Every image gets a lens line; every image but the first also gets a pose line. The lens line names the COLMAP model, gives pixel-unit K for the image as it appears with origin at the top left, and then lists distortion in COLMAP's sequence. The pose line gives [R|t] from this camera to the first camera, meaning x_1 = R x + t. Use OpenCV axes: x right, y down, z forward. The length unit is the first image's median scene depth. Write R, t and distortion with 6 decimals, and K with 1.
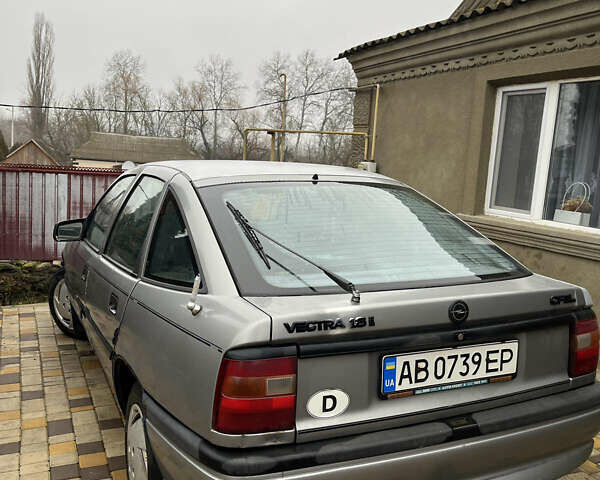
lens RADIAL K [[596.7, 0, 300.5], [0, 596.7, 238.0], [0, 0, 1]] dist [0.023823, 0.000000]
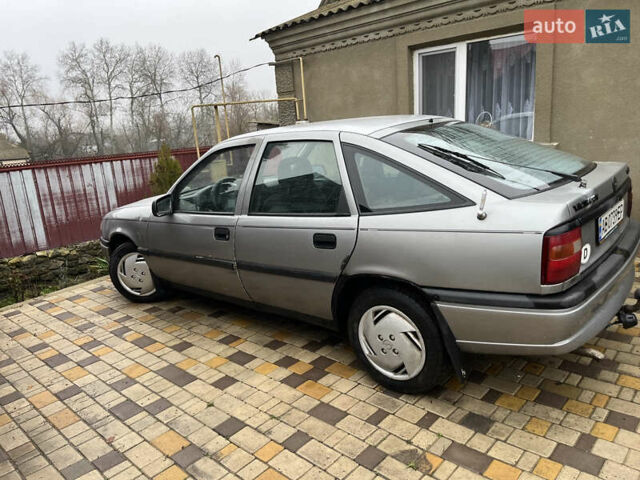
lens RADIAL K [[475.2, 0, 318.1], [0, 475.2, 240.7], [0, 0, 1]] dist [0.024514, -0.009732]
pose [[0.915277, -0.214841, 0.340752, -0.268955], [0.176835, 0.974330, 0.139319, -0.013924], [-0.361937, -0.067259, 0.929773, 0.025272]]
